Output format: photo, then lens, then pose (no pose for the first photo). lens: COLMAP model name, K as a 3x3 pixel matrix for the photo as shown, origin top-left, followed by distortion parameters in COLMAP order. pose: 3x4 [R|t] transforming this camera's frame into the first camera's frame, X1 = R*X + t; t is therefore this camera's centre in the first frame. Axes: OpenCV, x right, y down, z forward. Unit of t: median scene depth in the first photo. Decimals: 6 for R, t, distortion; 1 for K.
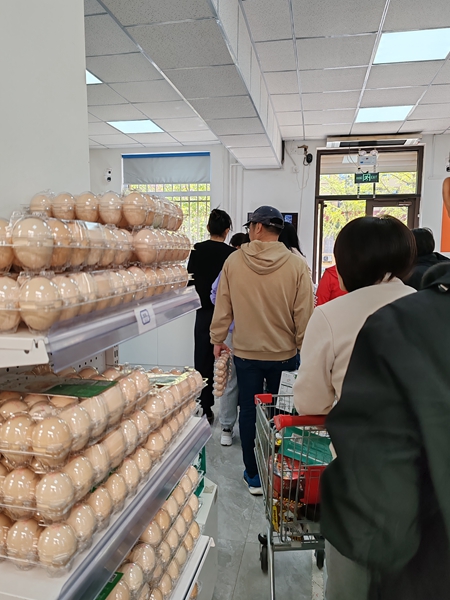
lens RADIAL K [[459.7, 0, 225.0], [0, 459.7, 300.0], [0, 0, 1]] dist [0.022733, -0.002157]
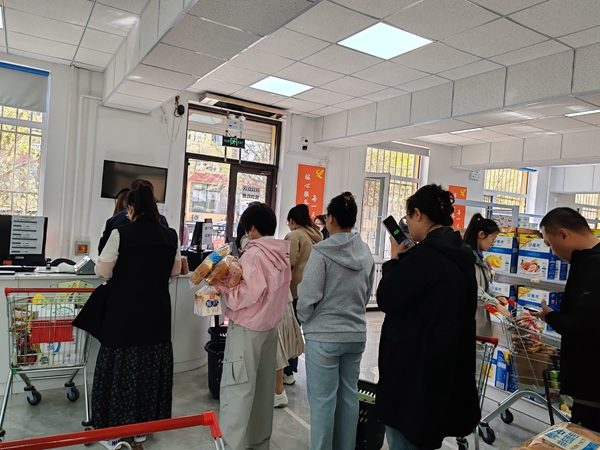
lens RADIAL K [[459.7, 0, 300.0], [0, 459.7, 225.0], [0, 0, 1]] dist [0.022733, -0.002157]
pose [[0.739481, 0.041126, 0.671920, -0.237392], [-0.000519, 0.998167, -0.060523, -0.030178], [-0.673177, 0.044407, 0.738146, 0.192388]]
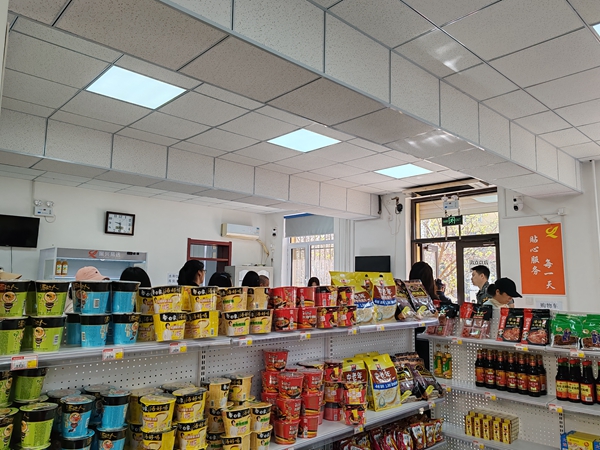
lens RADIAL K [[459.7, 0, 300.0], [0, 459.7, 225.0], [0, 0, 1]] dist [0.022733, -0.002157]
pose [[0.810762, -0.068735, -0.581327, 0.631768], [-0.074368, 0.972941, -0.218758, -0.002434], [0.580633, 0.220593, 0.783712, -0.012076]]
